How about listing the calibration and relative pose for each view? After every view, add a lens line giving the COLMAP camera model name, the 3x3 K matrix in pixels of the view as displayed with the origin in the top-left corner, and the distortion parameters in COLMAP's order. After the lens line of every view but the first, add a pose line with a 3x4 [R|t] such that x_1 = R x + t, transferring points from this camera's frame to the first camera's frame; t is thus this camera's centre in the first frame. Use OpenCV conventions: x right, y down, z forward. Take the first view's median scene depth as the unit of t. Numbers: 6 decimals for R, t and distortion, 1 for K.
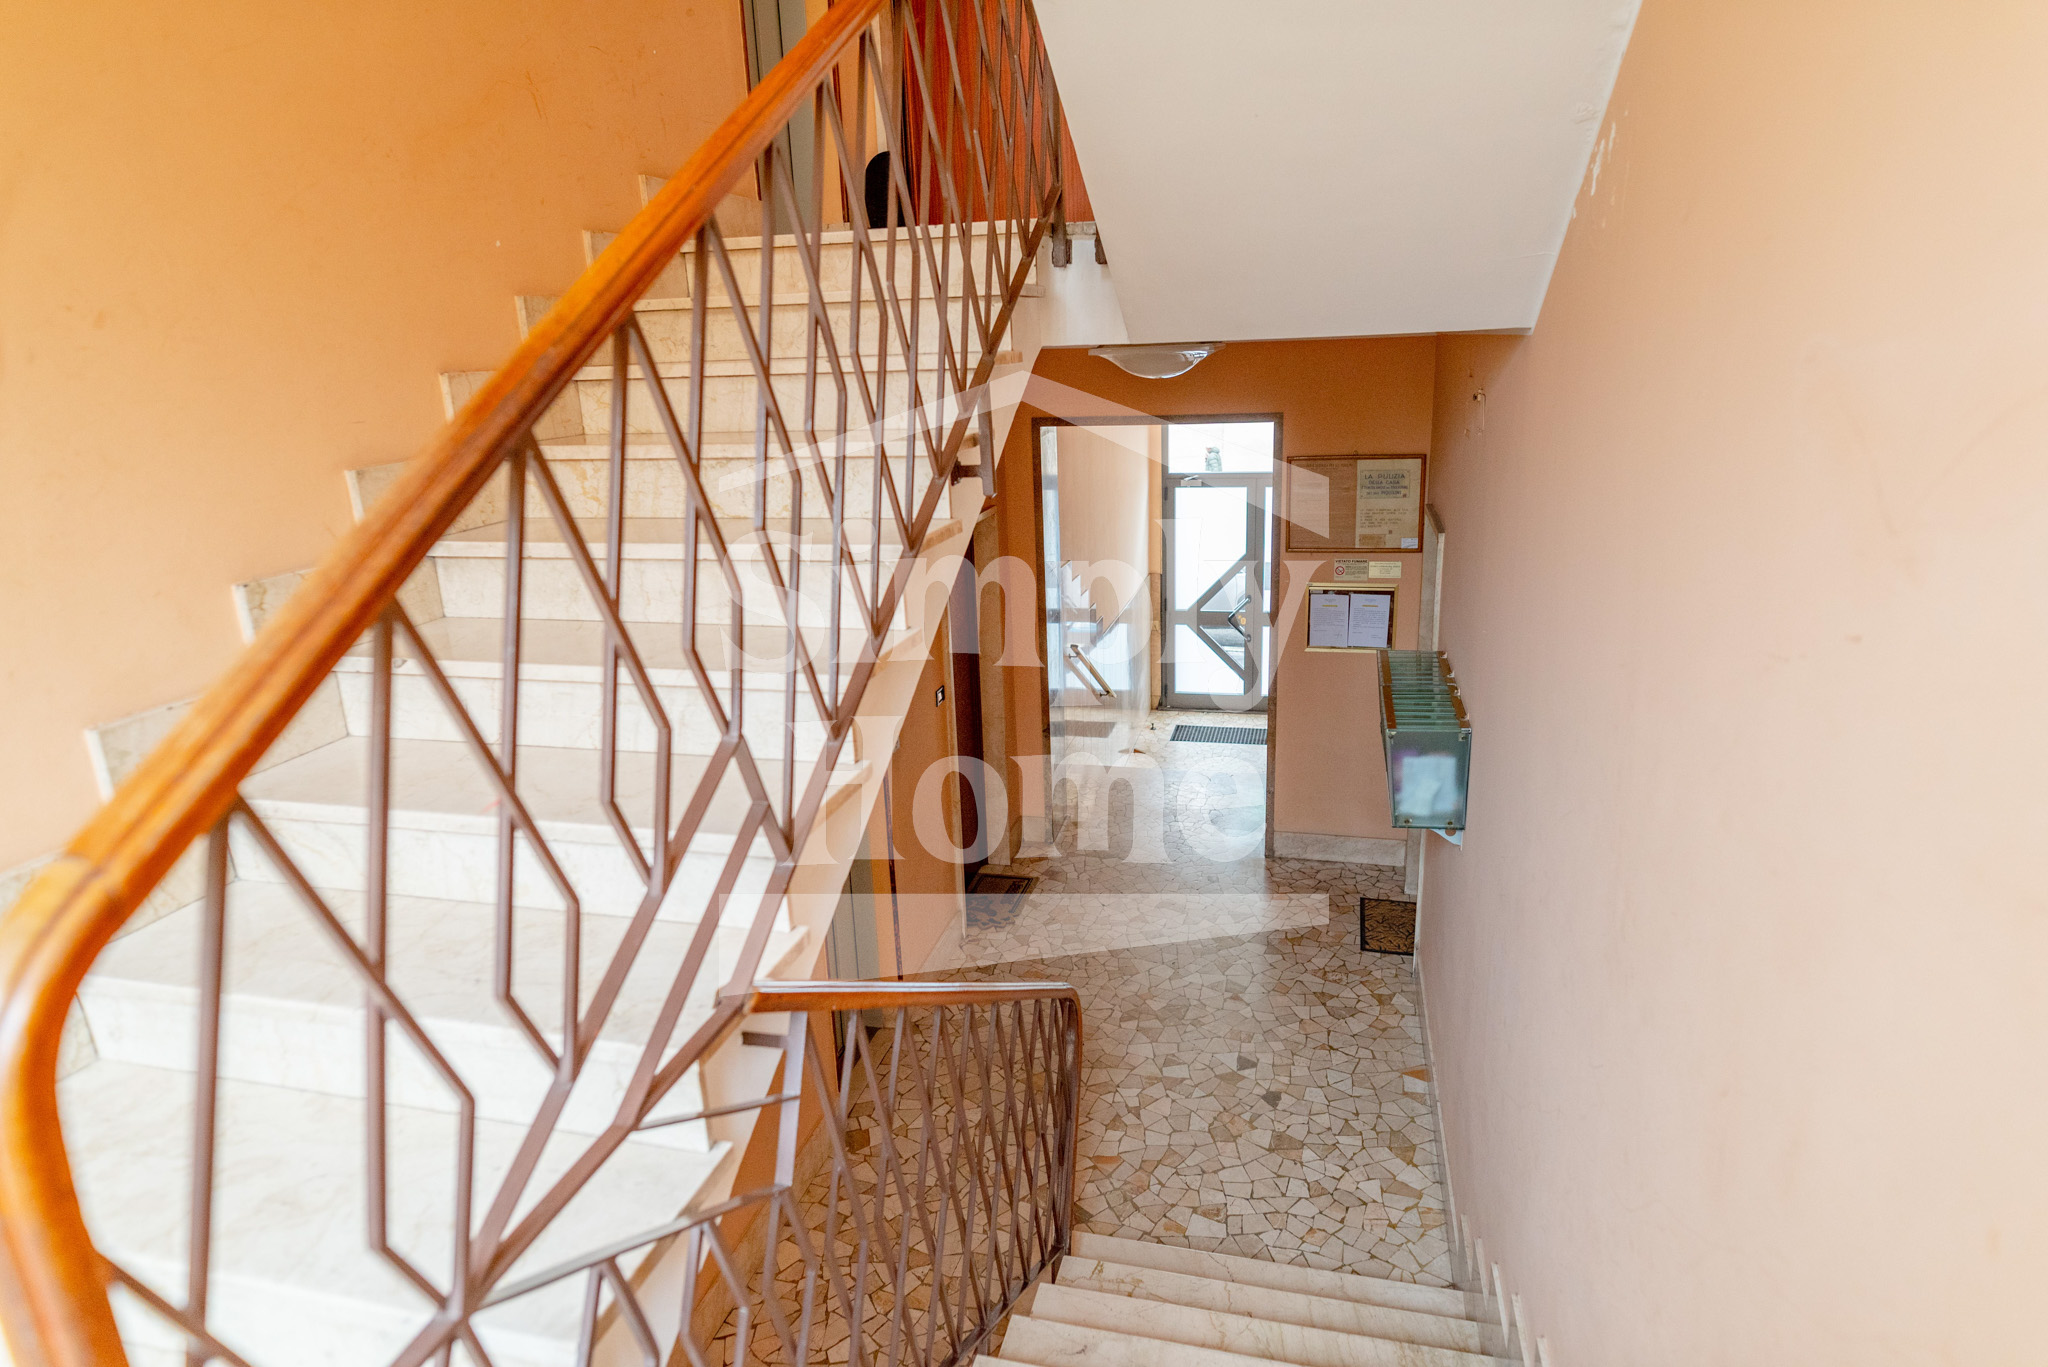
lens RADIAL K [[1216.7, 0, 1021.0], [0, 1216.7, 682.0], [0, 0, 1]] dist [-0.001404, -0.001336]
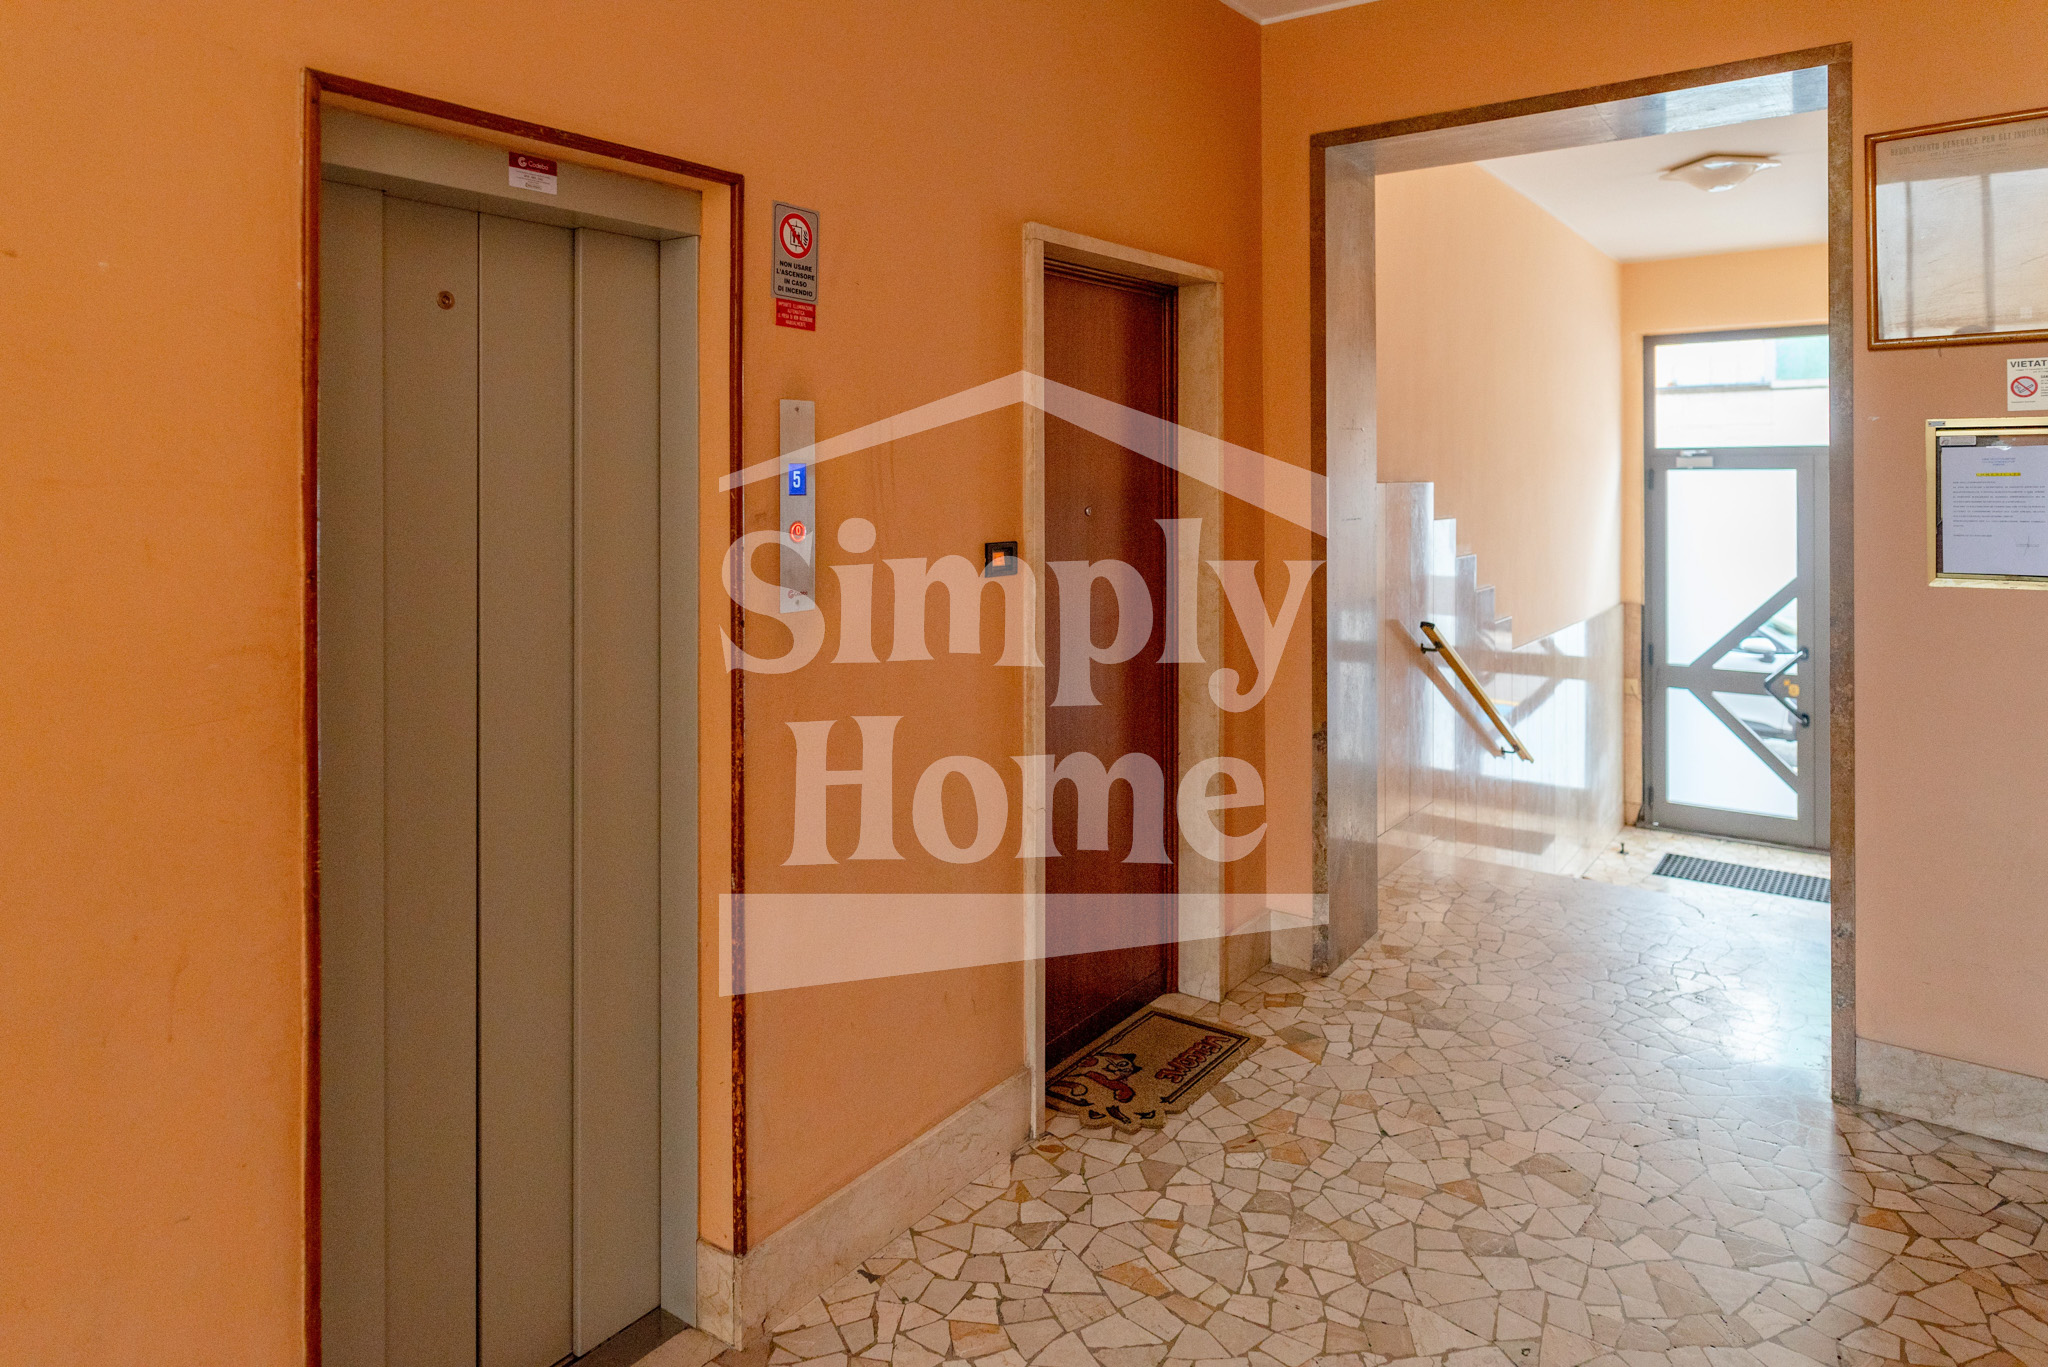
lens RADIAL K [[1216.7, 0, 1038.3], [0, 1216.7, 486.2], [0, 0, 1]] dist [-0.001404, -0.001336]
pose [[0.922757, 0.029634, -0.384240, 0.067766], [-0.134433, 0.959162, -0.248869, 0.053632], [0.361174, 0.281300, 0.889058, 0.311336]]
